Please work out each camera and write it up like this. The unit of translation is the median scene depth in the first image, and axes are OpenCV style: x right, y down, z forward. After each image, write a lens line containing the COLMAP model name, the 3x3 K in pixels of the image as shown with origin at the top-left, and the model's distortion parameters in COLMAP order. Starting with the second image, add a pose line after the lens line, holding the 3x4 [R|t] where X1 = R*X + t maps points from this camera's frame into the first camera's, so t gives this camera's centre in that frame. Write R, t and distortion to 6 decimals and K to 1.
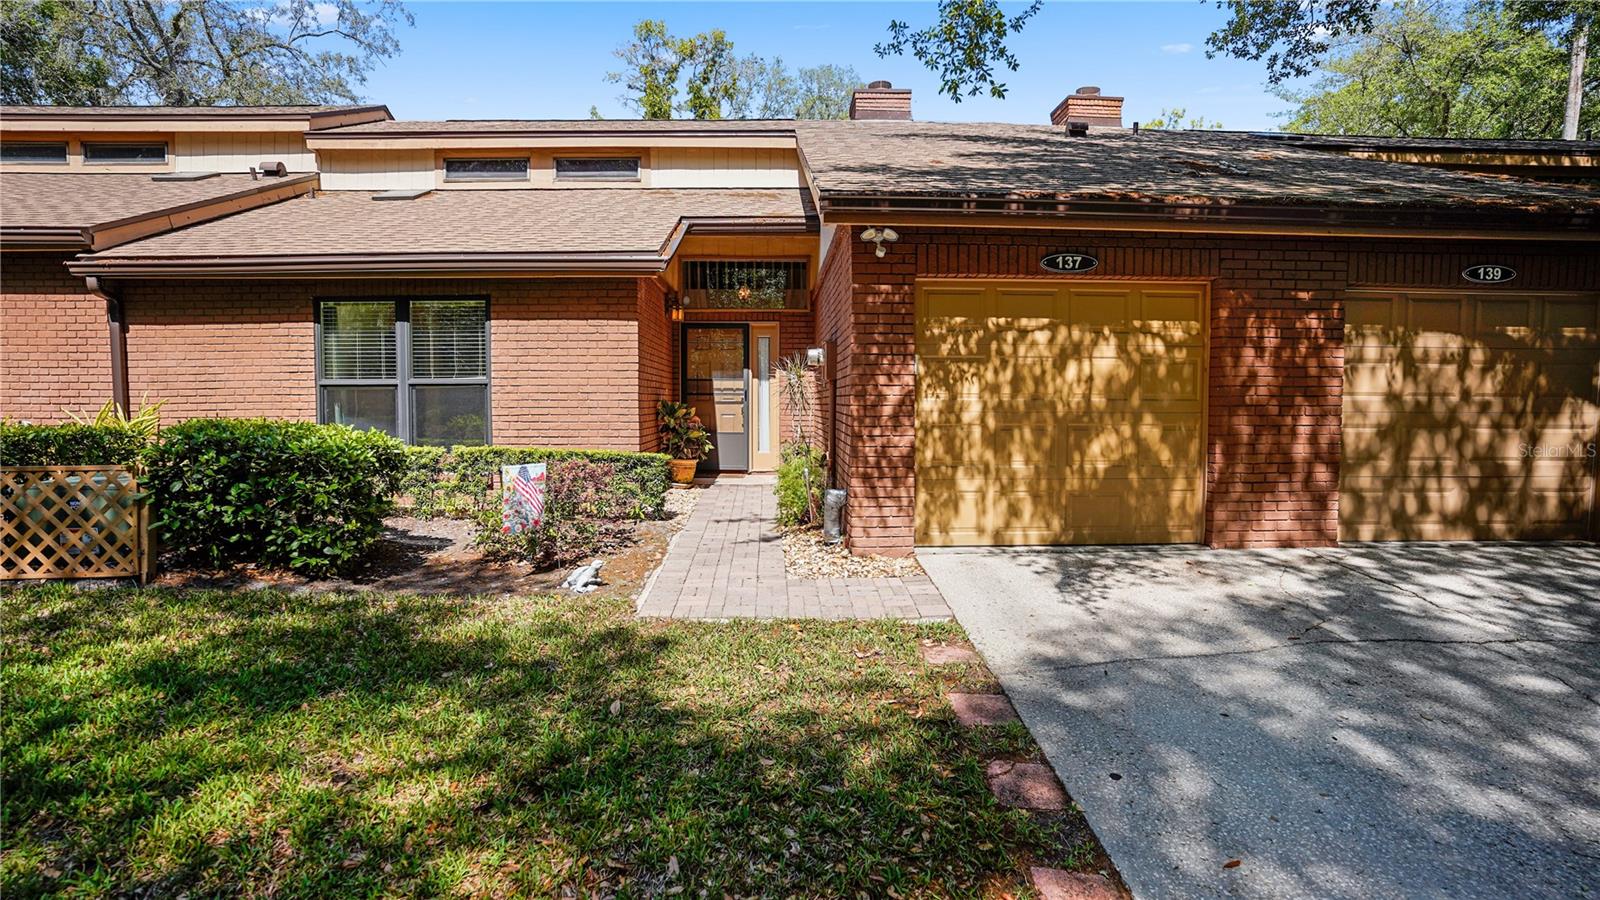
lens RADIAL K [[799.7, 0, 792.5], [0, 799.7, 459.2], [0, 0, 1]] dist [-0.077417, 0.038841]
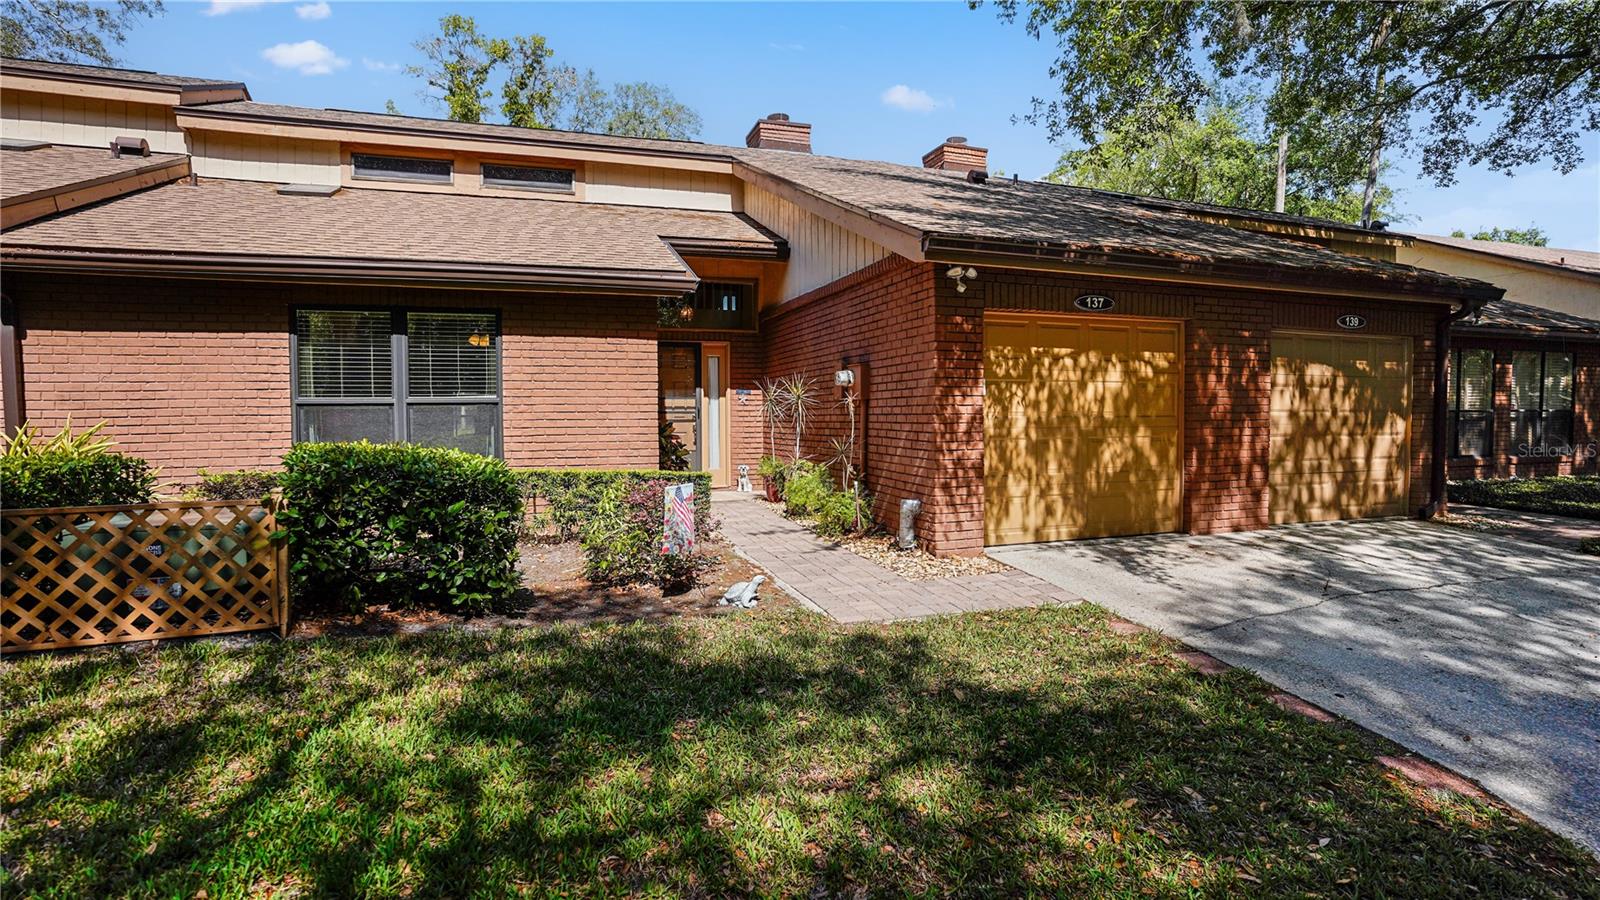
lens RADIAL K [[799.7, 0, 792.5], [0, 799.7, 459.2], [0, 0, 1]] dist [-0.077417, 0.038841]
pose [[0.953813, -0.021796, 0.299609, -0.427471], [0.027778, 0.999490, -0.015723, -0.004845], [-0.299114, 0.023319, 0.953932, -0.001270]]
